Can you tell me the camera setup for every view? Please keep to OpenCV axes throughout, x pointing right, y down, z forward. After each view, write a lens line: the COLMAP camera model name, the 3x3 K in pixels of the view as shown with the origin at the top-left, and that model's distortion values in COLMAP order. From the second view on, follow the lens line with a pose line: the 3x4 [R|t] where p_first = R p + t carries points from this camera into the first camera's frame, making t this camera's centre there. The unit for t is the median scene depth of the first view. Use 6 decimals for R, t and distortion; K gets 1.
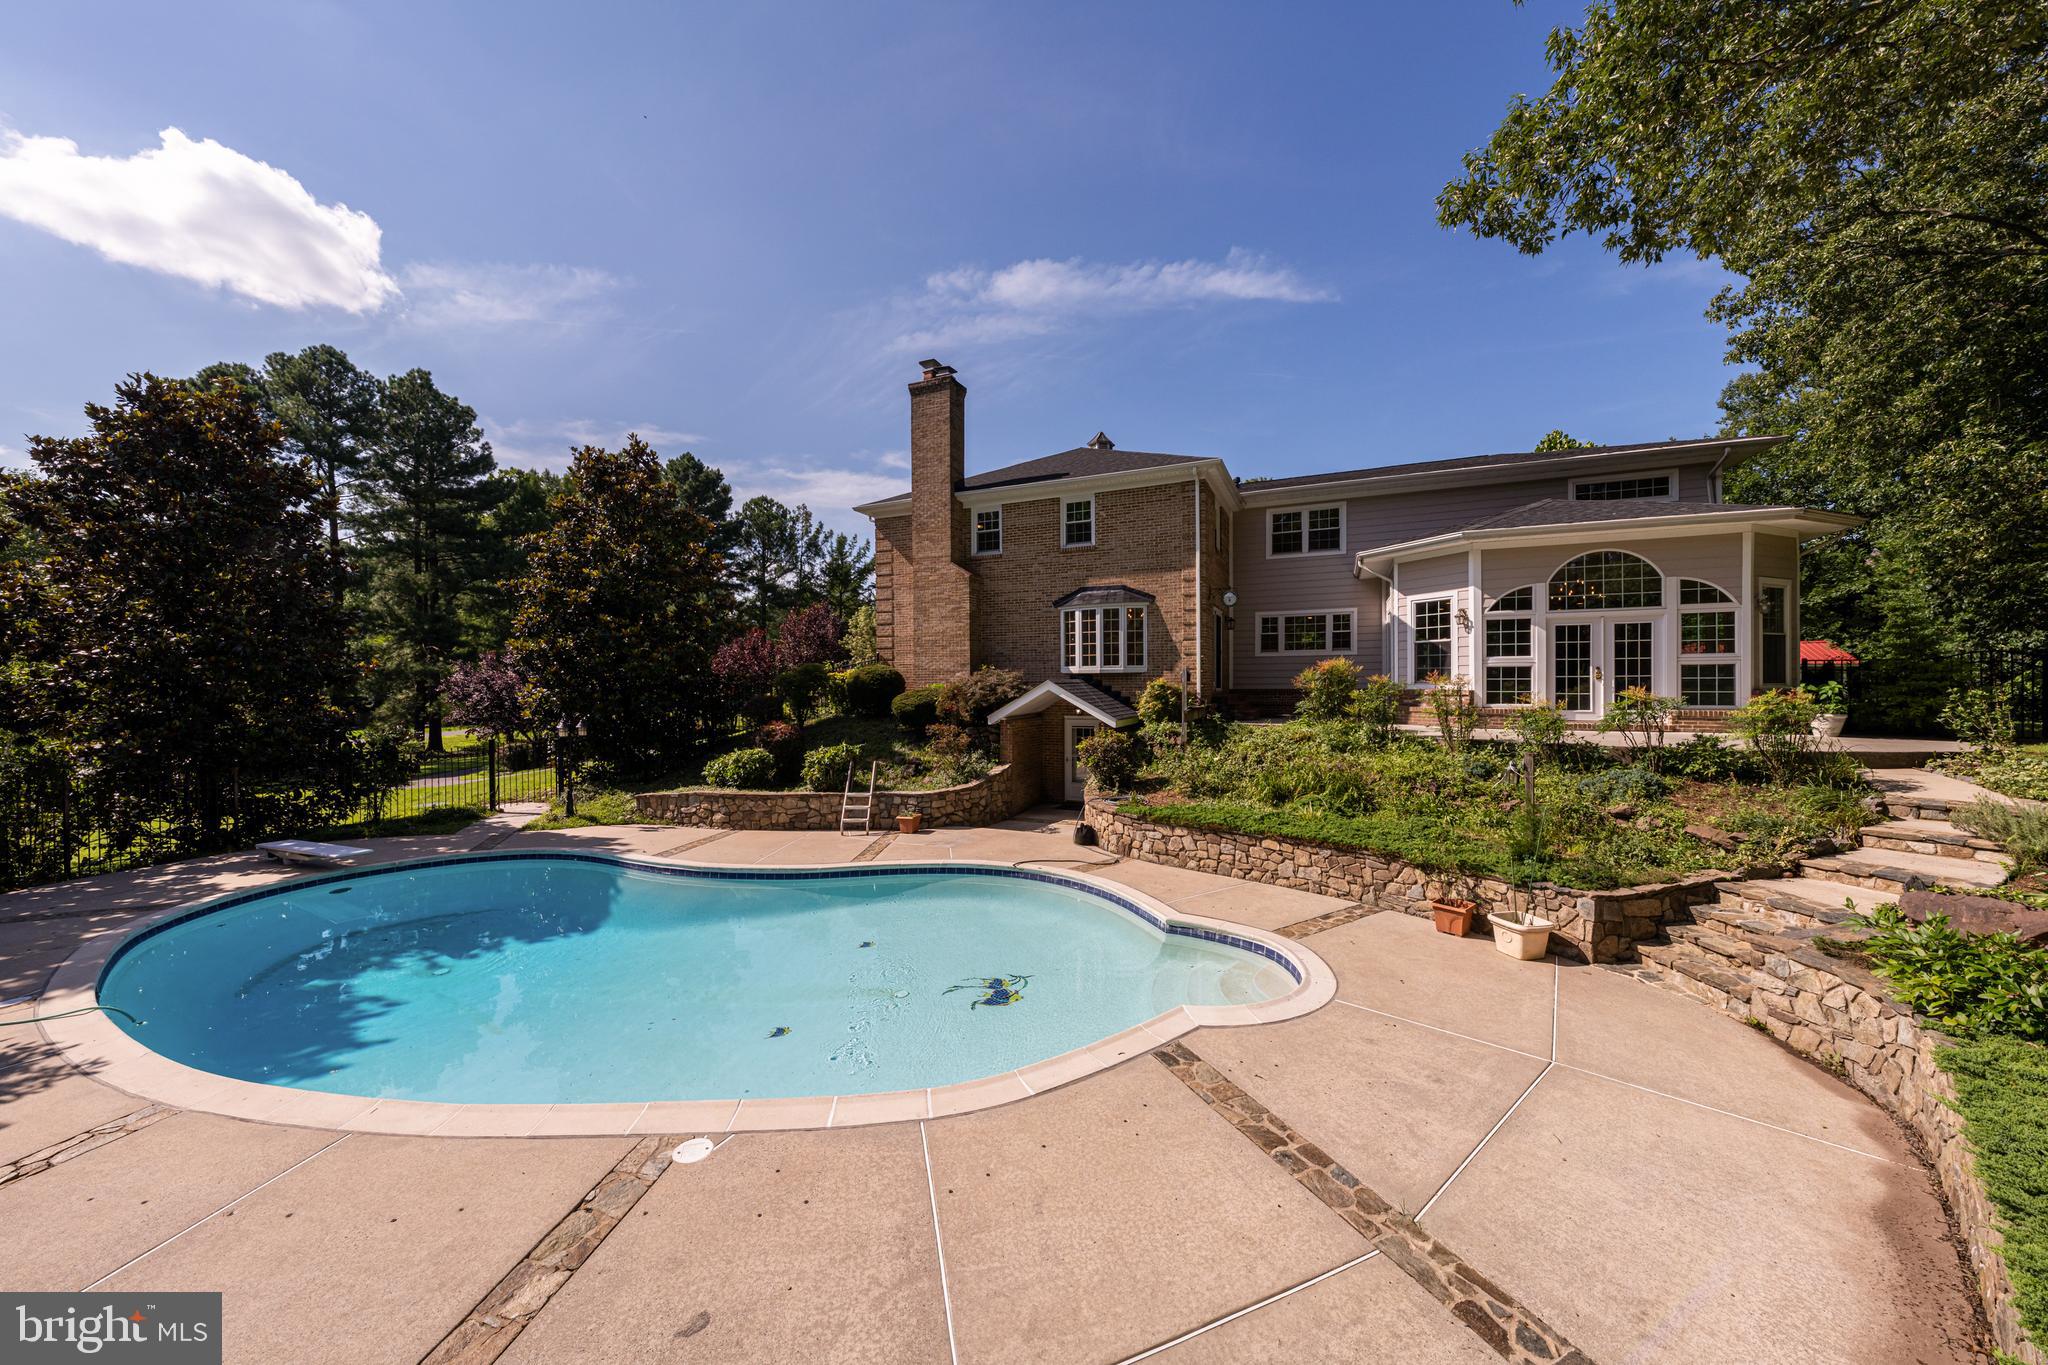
lens RADIAL K [[696.4, 0, 1024.8], [0, 696.4, 679.7], [0, 0, 1]] dist [0.001244, 0.000016]
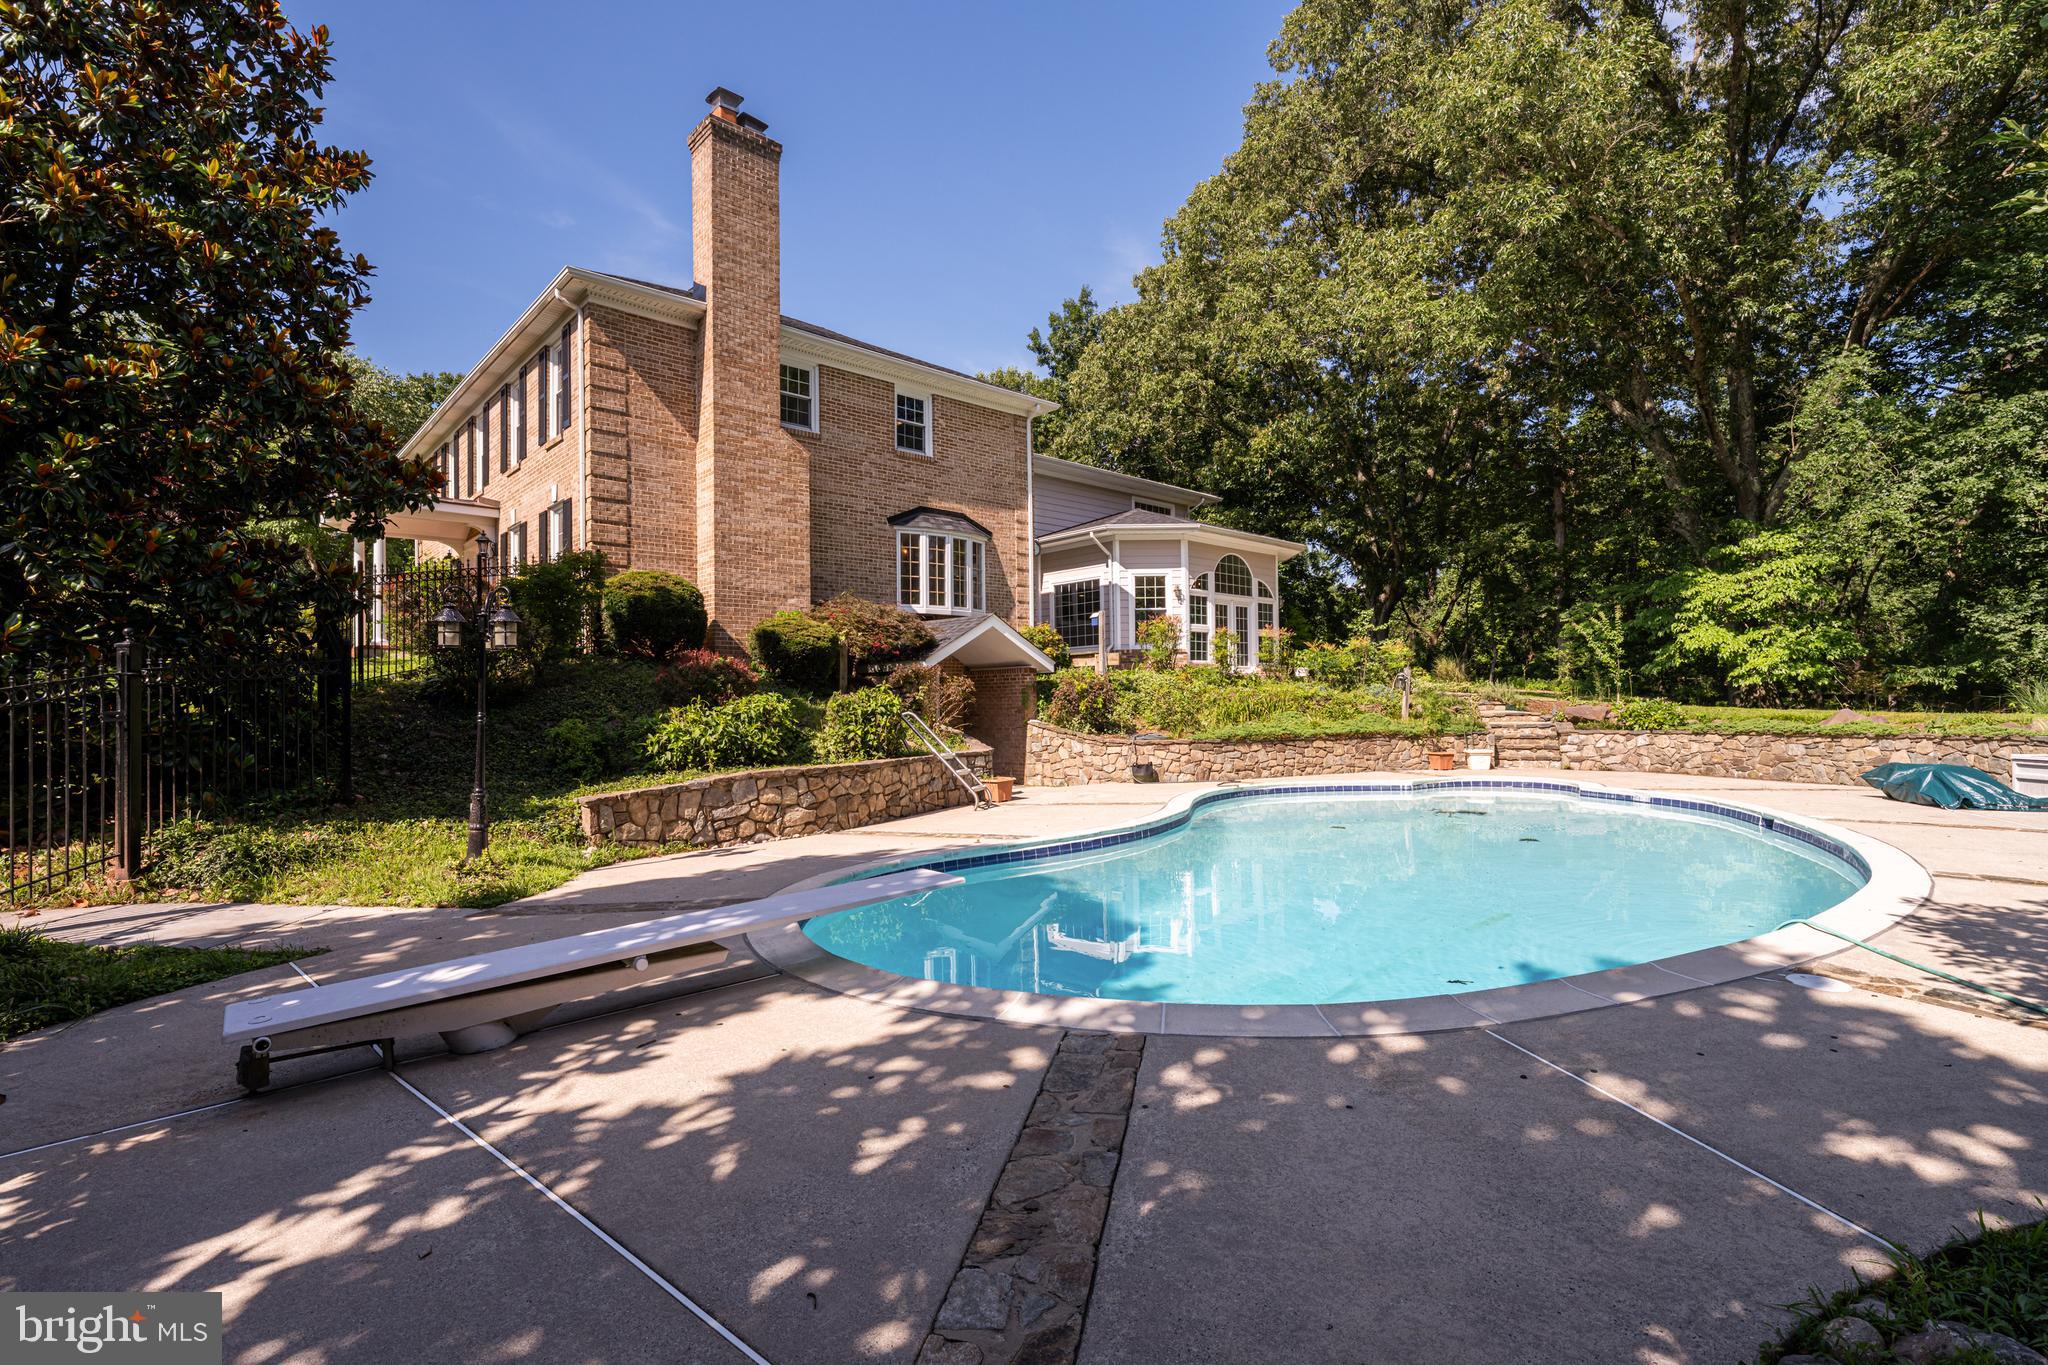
lens RADIAL K [[960.3, 0, 1017.9], [0, 960.3, 688.3], [0, 0, 1]] dist [0.001428, 0.000158]
pose [[0.404819, 0.017410, 0.914231, -0.924457], [0.005197, 0.999759, -0.021340, 0.104536], [-0.914382, 0.013390, 0.404631, 0.489745]]
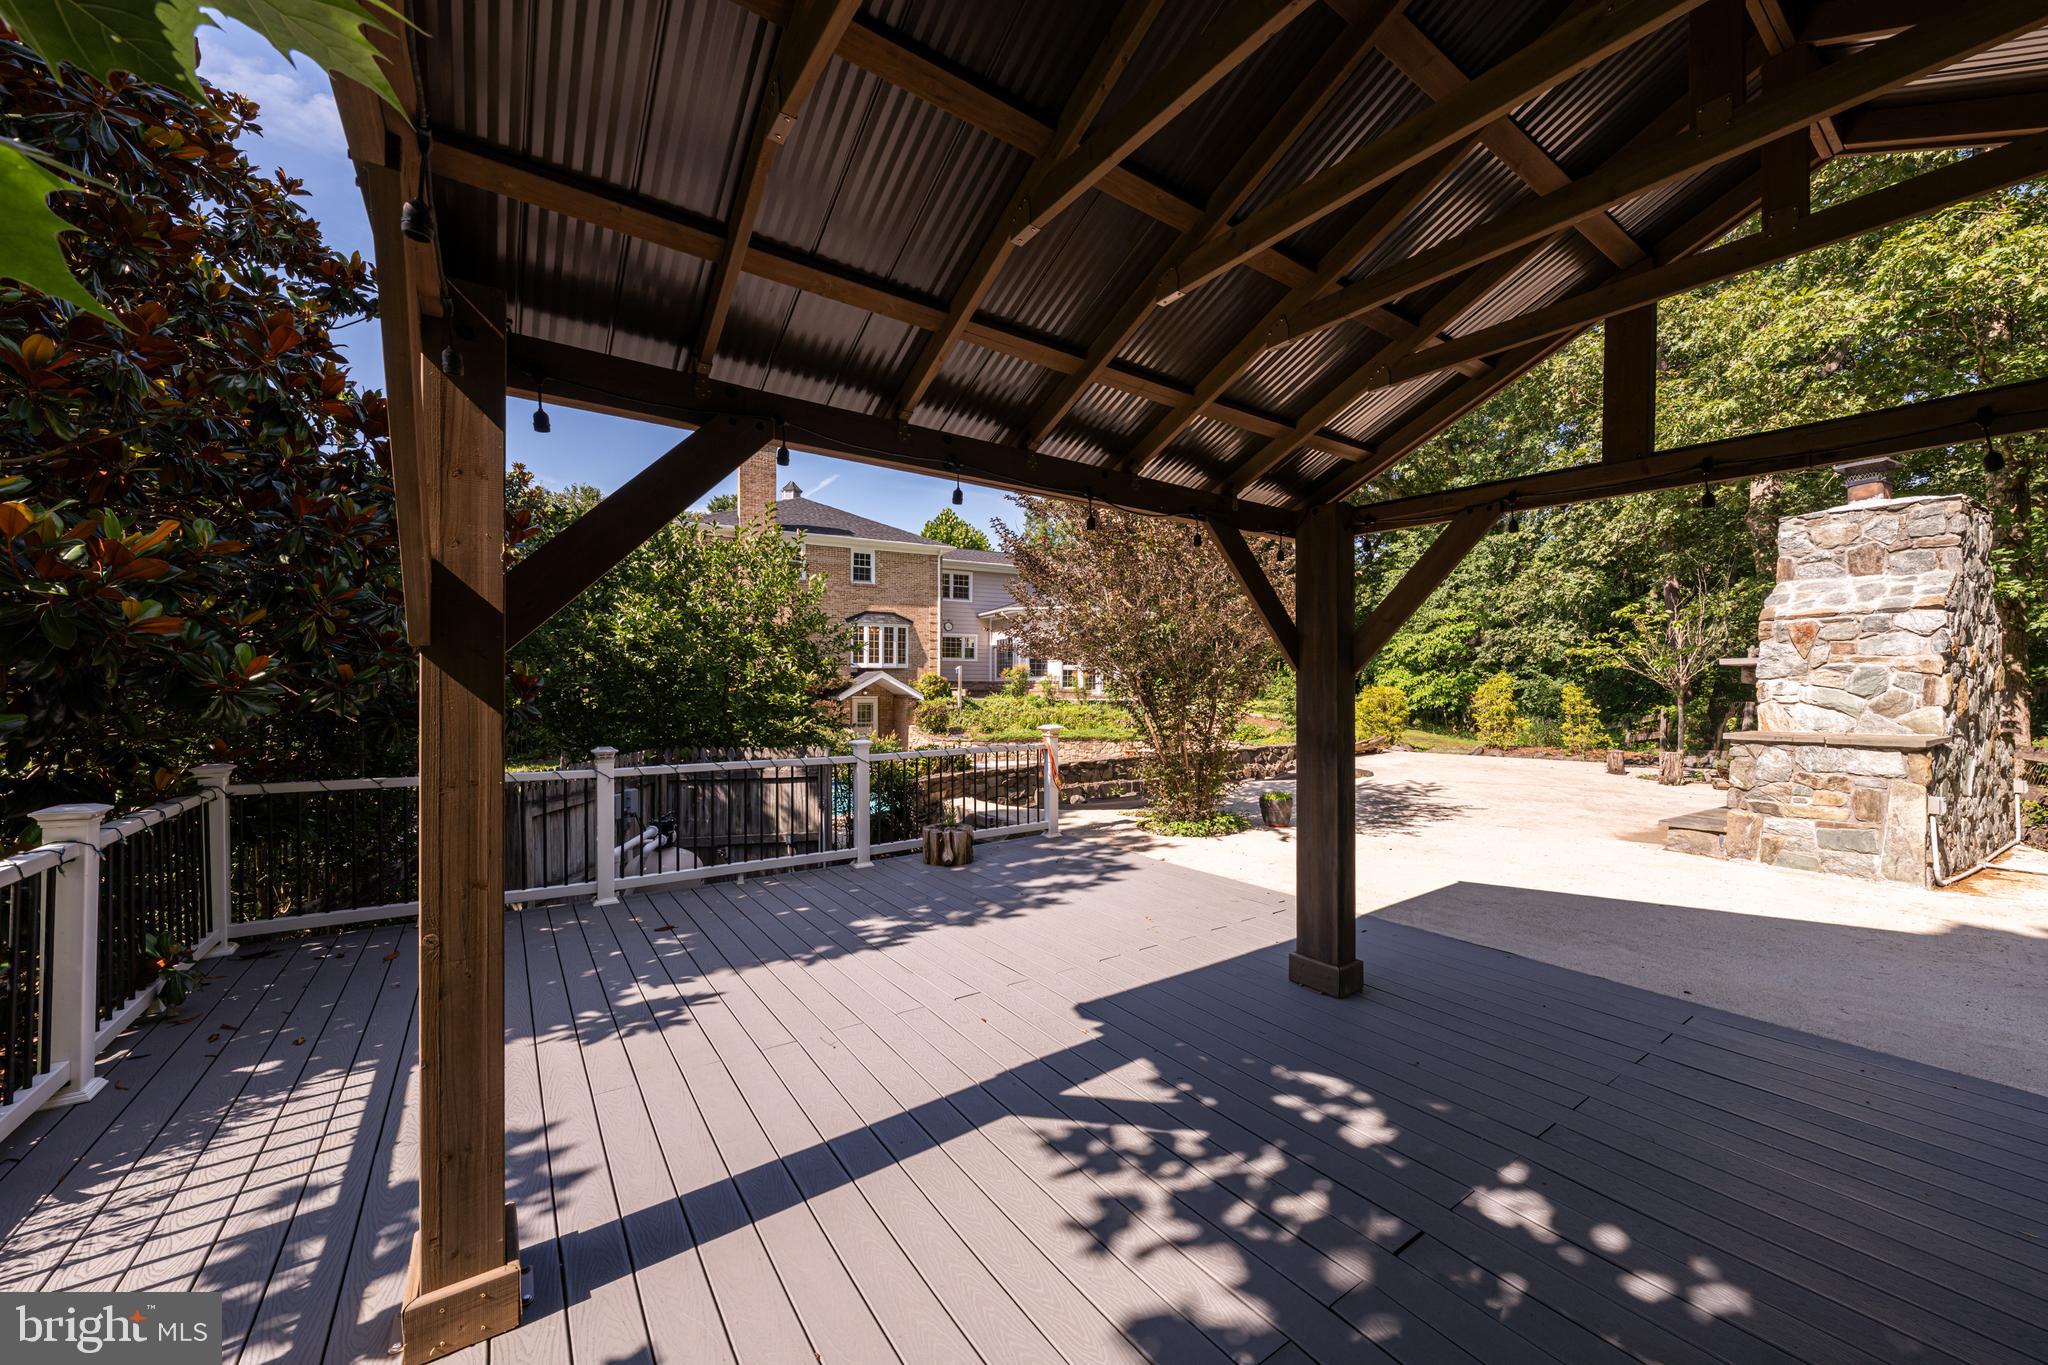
lens RADIAL K [[763.7, 0, 1027.8], [0, 763.7, 681.6], [0, 0, 1]] dist [-0.000874, -0.000007]
pose [[0.624733, 0.013102, 0.780728, -1.053082], [-0.008774, 0.999914, -0.009759, 0.035737], [-0.780789, -0.000753, 0.624794, -0.326395]]
